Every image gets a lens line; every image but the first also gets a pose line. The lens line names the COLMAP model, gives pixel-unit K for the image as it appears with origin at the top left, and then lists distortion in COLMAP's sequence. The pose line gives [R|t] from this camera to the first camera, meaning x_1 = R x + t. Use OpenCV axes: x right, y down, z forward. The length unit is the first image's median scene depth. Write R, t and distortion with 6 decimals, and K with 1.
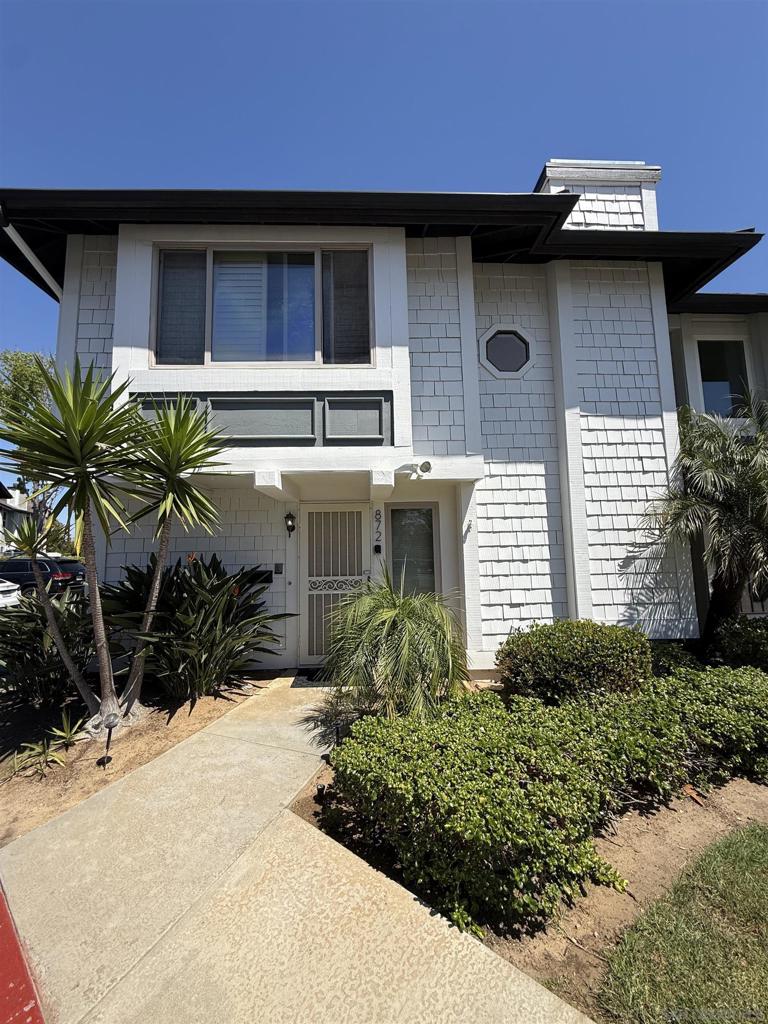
lens RADIAL K [[412.4, 0, 384.0], [0, 412.4, 512.0], [0, 0, 1]] dist [0.000954, 0.000037]
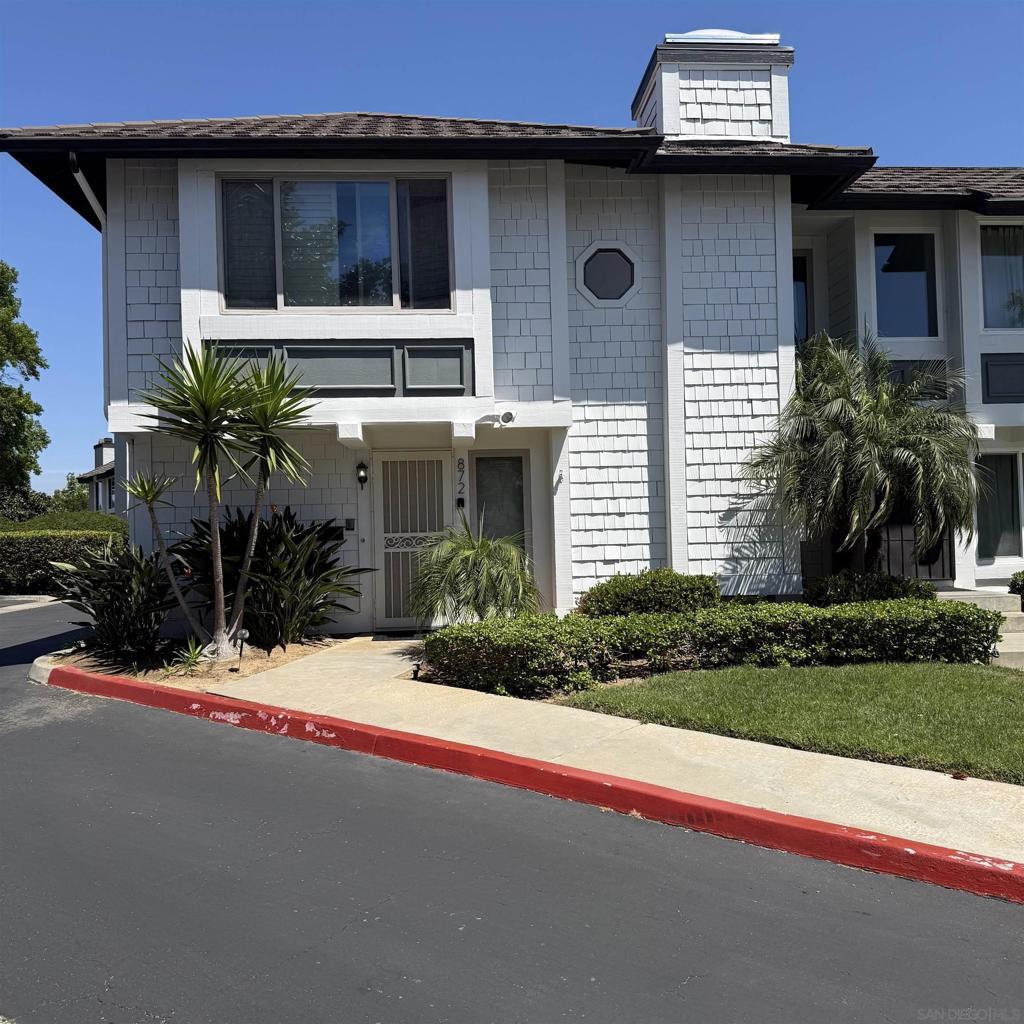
lens RADIAL K [[984.4, 0, 512.0], [0, 984.4, 512.0], [0, 0, 1]] dist [0.106736, -0.006551]
pose [[0.999719, -0.004152, 0.023317, 0.048899], [0.002475, 0.997439, 0.071477, -0.044446], [-0.023554, -0.071400, 0.997170, -1.203512]]
